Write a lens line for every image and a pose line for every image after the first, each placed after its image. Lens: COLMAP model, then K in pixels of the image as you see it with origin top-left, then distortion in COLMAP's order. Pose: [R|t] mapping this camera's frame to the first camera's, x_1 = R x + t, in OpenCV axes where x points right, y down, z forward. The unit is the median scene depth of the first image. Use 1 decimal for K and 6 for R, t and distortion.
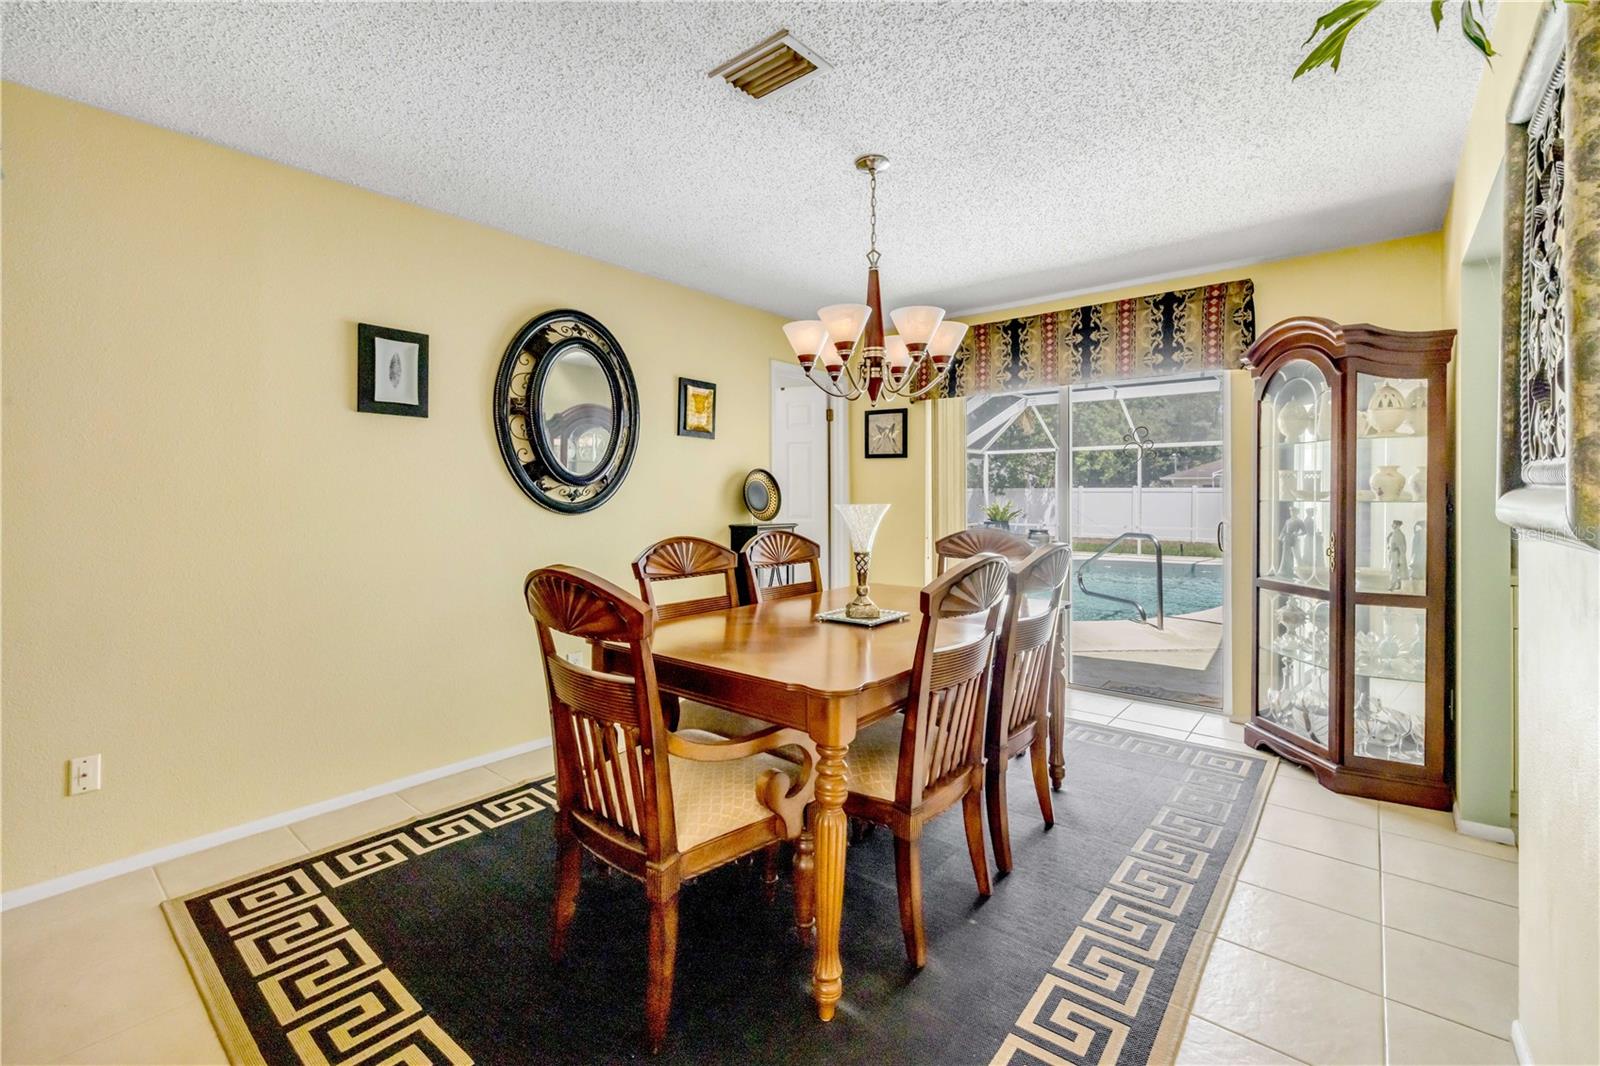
lens RADIAL K [[663.2, 0, 802.3], [0, 663.2, 498.8], [0, 0, 1]] dist [-0.008743, 0.000150]
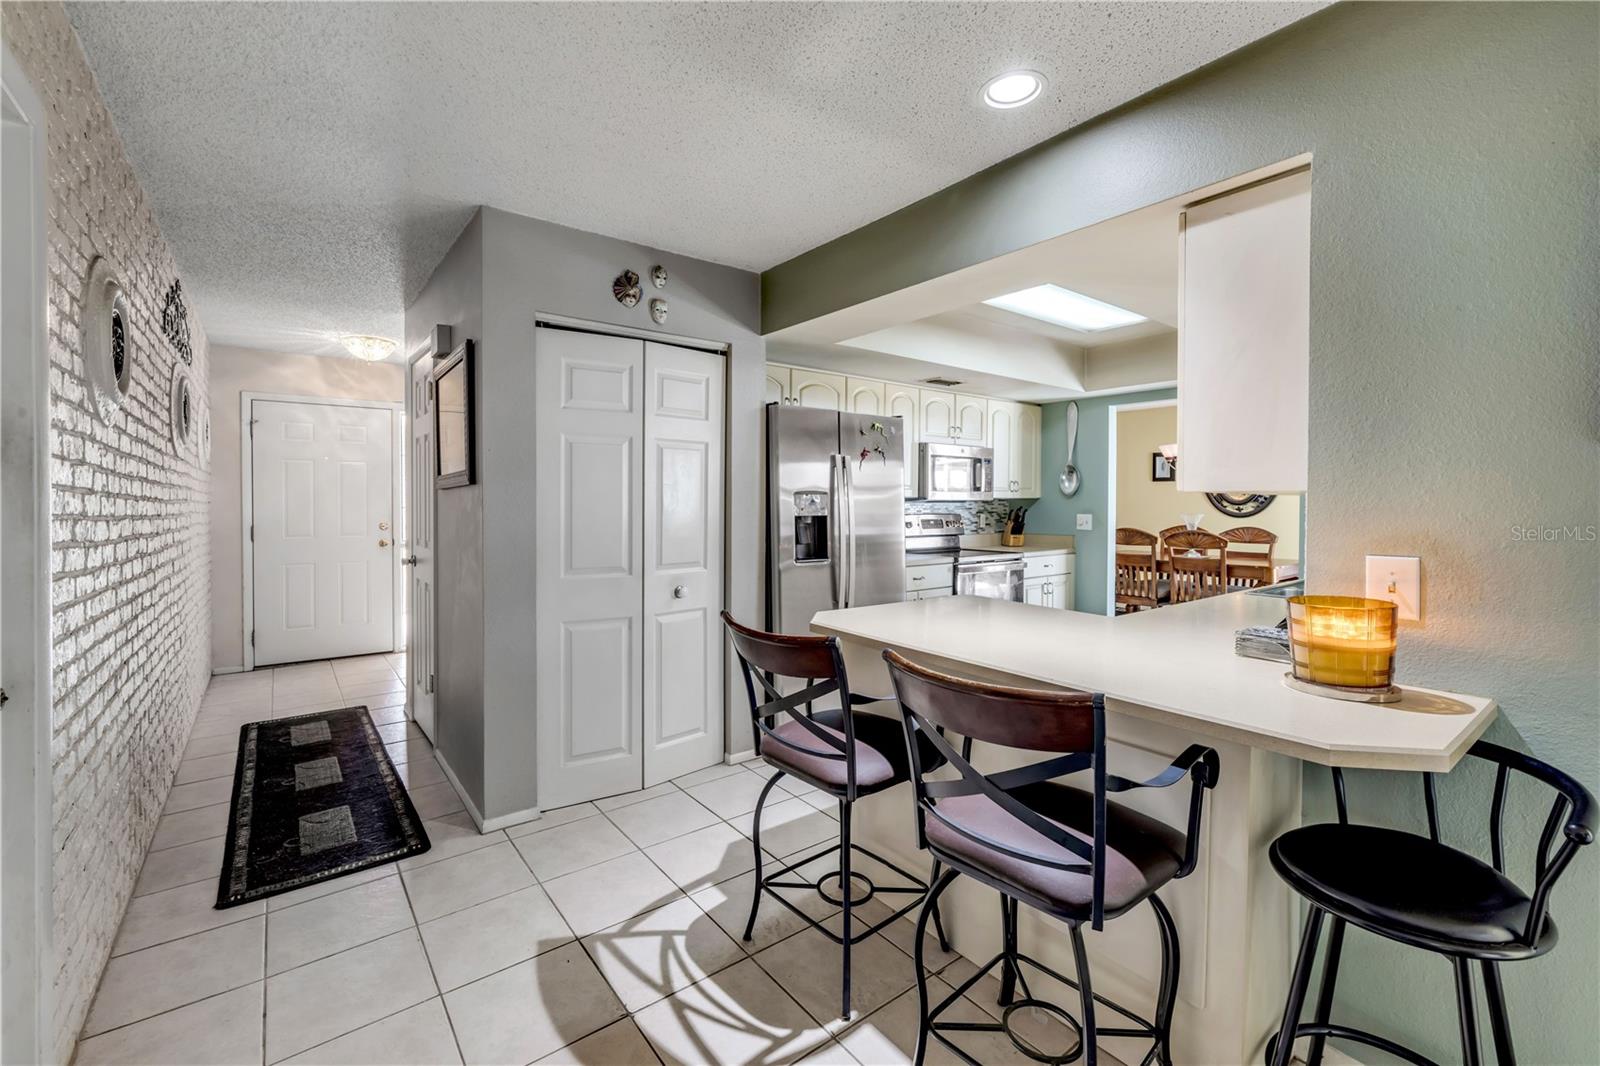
lens RADIAL K [[677.0, 0, 792.2], [0, 677.0, 508.8], [0, 0, 1]] dist [-0.001080, -0.000176]
pose [[-0.212518, 0.007851, -0.977126, 1.771133], [-0.007477, 0.999925, 0.009661, -0.014714], [0.977129, 0.009359, -0.212443, 0.017477]]
